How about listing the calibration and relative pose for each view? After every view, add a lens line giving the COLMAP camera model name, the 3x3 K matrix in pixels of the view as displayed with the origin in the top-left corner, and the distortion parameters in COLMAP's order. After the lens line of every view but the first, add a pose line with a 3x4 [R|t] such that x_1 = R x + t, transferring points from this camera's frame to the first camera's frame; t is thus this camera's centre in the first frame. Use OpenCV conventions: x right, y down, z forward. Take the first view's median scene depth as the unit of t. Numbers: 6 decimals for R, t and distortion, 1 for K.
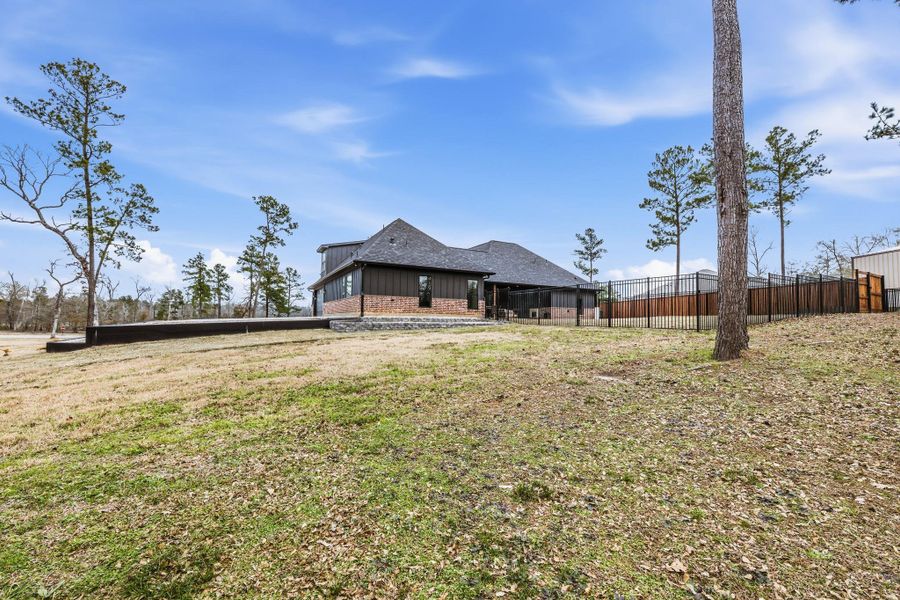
lens RADIAL K [[366.2, 0, 450.0], [0, 366.2, 300.0], [0, 0, 1]] dist [-0.000898, 0.016362]
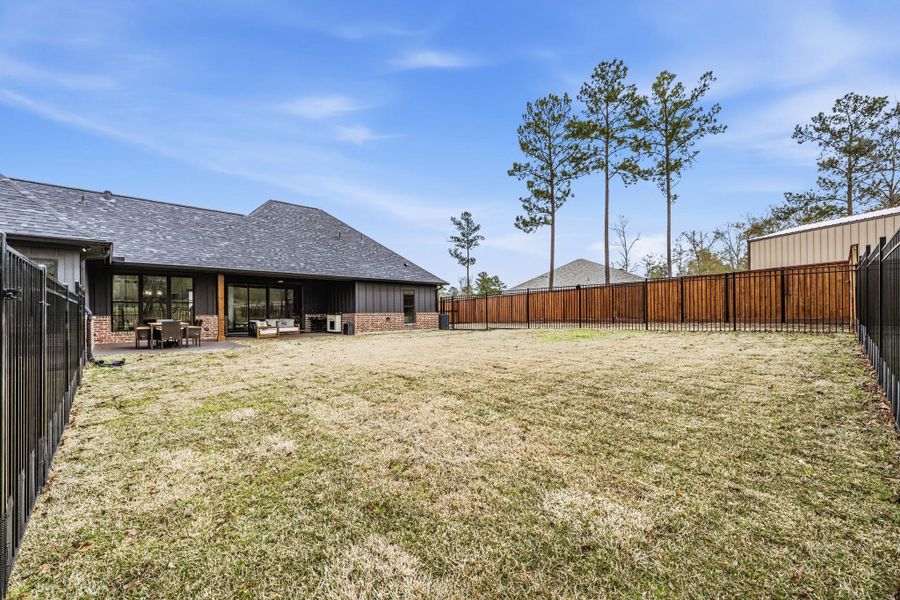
lens RADIAL K [[366.2, 0, 450.0], [0, 366.2, 300.0], [0, 0, 1]] dist [-0.000898, 0.016362]
pose [[0.962572, -0.008004, 0.270908, 0.200249], [0.001082, 0.999669, 0.025689, -0.012647], [-0.271024, -0.024435, 0.962263, 0.307333]]
